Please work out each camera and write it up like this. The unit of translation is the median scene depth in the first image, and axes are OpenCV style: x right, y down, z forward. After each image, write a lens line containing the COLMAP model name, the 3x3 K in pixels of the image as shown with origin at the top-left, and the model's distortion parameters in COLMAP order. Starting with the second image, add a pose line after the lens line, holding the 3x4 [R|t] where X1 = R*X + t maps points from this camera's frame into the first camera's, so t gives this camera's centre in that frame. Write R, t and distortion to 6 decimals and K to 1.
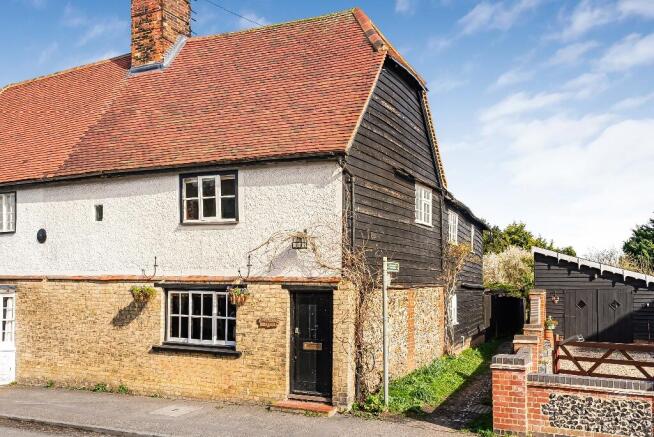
lens RADIAL K [[603.7, 0, 327.3], [0, 603.7, 269.9], [0, 0, 1]] dist [0.011166, 0.012266]
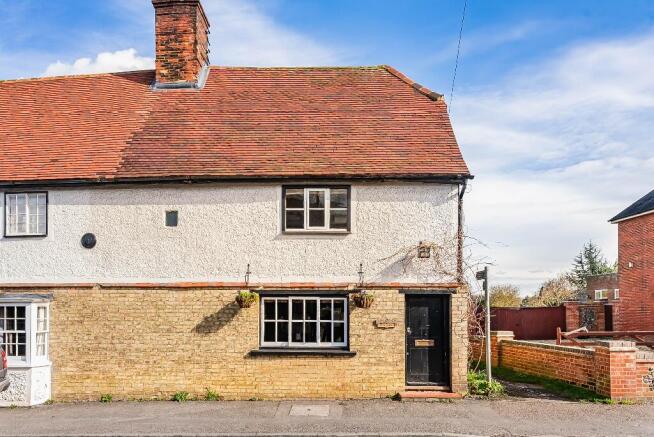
lens RADIAL K [[442.0, 0, 280.6], [0, 442.0, 296.3], [0, 0, 1]] dist [-0.002446, -0.000429]
pose [[0.916970, 0.004064, 0.398935, -0.552059], [-0.002532, 0.999987, -0.004366, 0.037310], [-0.398948, 0.002994, 0.916969, 0.301231]]
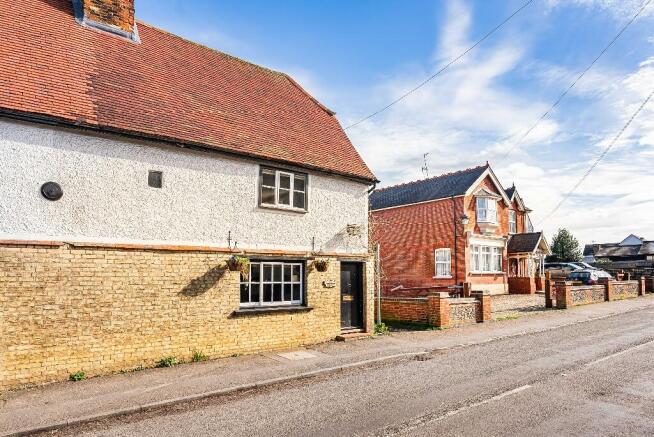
lens RADIAL K [[442.8, 0, 326.0], [0, 442.8, 254.8], [0, 0, 1]] dist [-0.004773, -0.000239]
pose [[0.417668, 0.038038, 0.907803, -0.979964], [-0.008472, 0.999243, -0.037972, 0.052979], [-0.908560, 0.008169, 0.417674, 0.517267]]
